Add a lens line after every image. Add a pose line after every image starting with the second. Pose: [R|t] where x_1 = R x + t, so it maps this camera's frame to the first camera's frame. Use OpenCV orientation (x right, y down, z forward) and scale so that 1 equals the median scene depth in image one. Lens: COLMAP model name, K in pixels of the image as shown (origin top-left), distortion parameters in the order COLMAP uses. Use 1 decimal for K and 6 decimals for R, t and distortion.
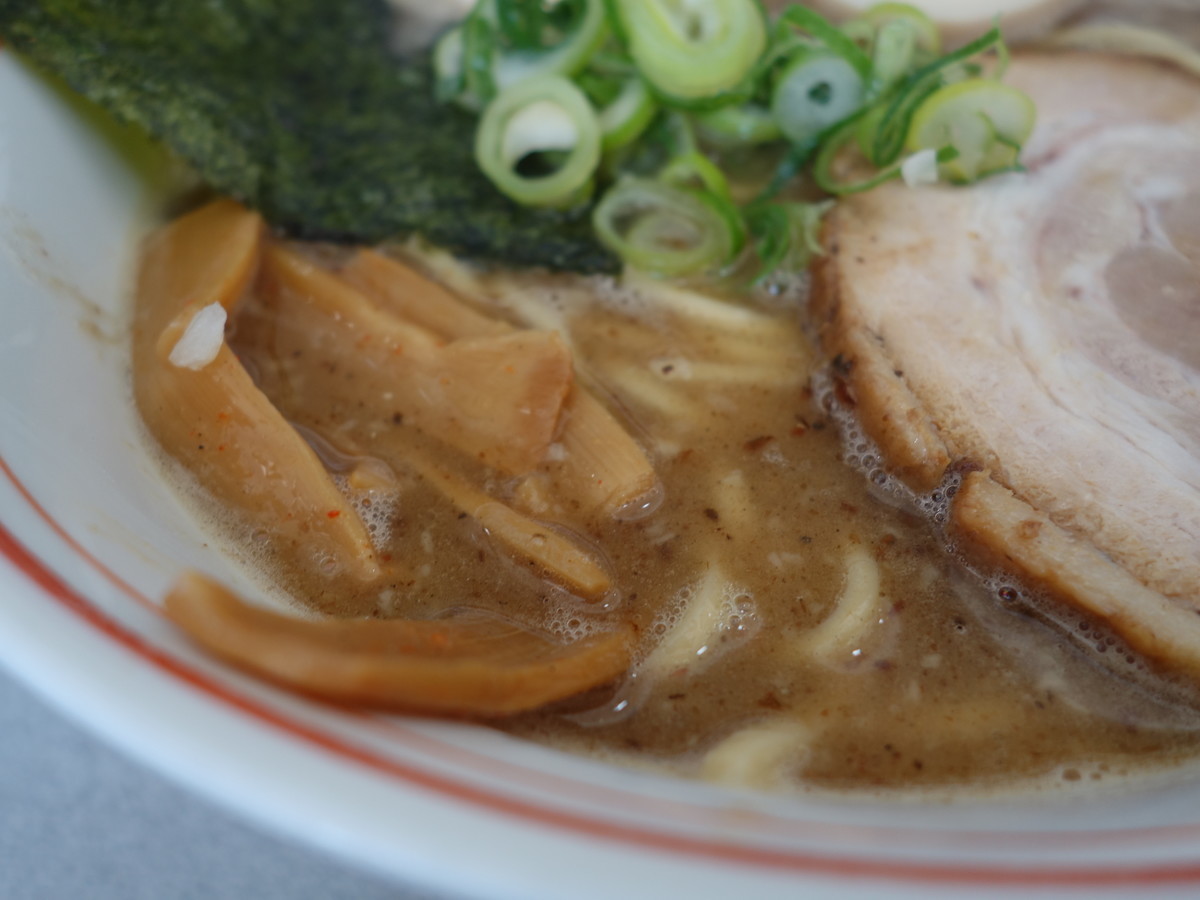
lens RADIAL K [[1032.9, 0, 600.0], [0, 1032.9, 450.0], [0, 0, 1]] dist [0.016895, 0.009291]
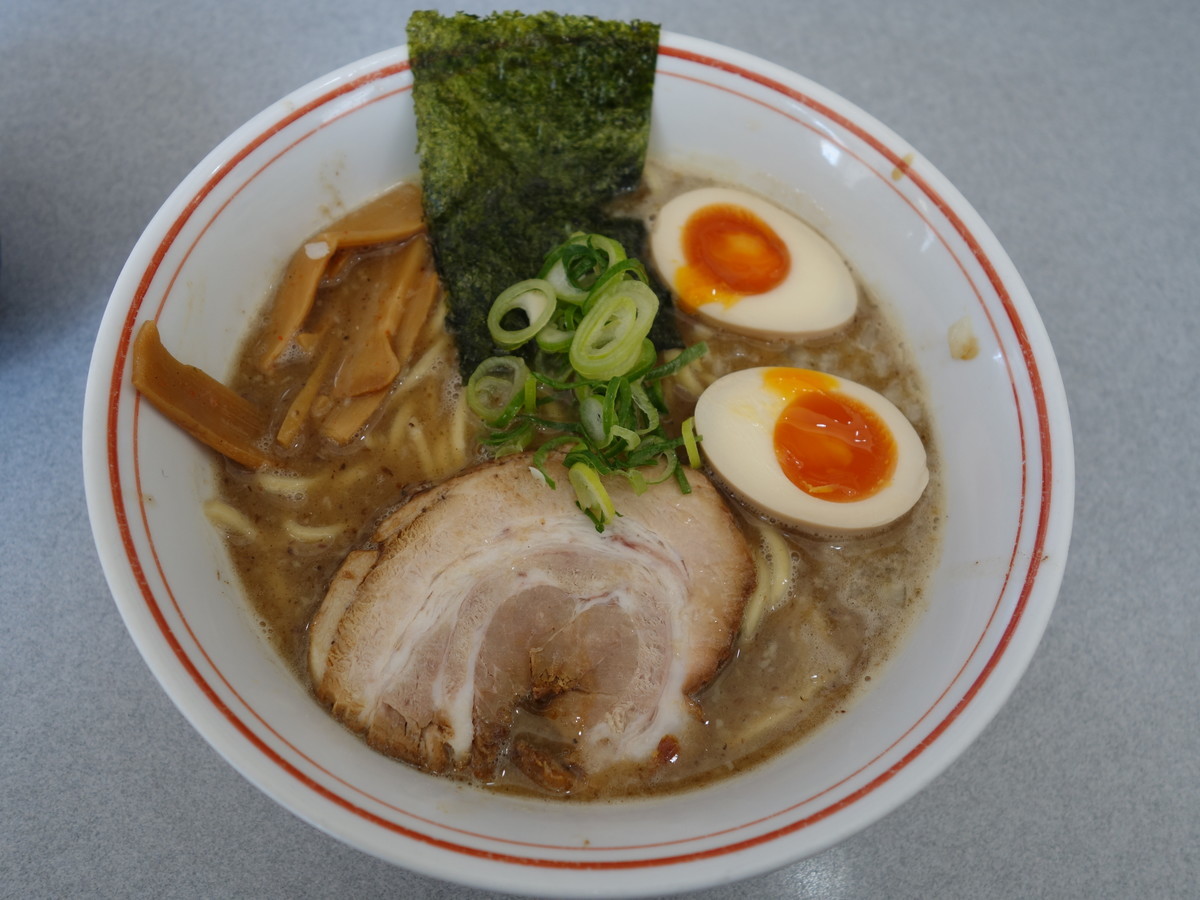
lens RADIAL K [[1032.9, 0, 600.0], [0, 1032.9, 450.0], [0, 0, 1]] dist [0.016895, 0.009291]
pose [[0.445259, 0.839850, -0.310478, 0.988942], [-0.748693, 0.539396, 0.385371, -1.219725], [0.491124, 0.060863, 0.868961, -0.702946]]
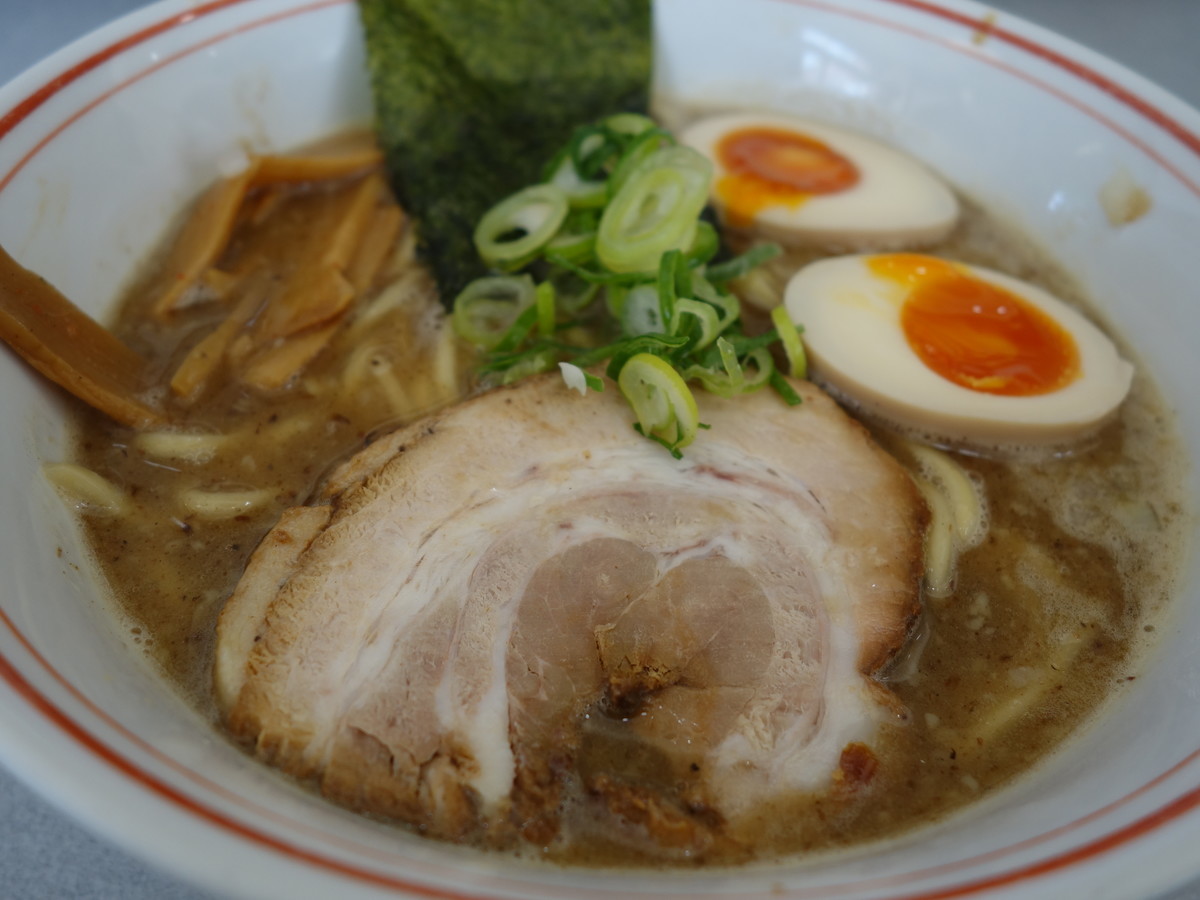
lens RADIAL K [[1032.9, 0, 600.0], [0, 1032.9, 450.0], [0, 0, 1]] dist [0.016895, 0.009291]
pose [[0.542336, 0.665991, -0.512179, 1.109332], [-0.696034, 0.697580, 0.170054, -0.479165], [0.470540, 0.264268, 0.841875, -0.051343]]
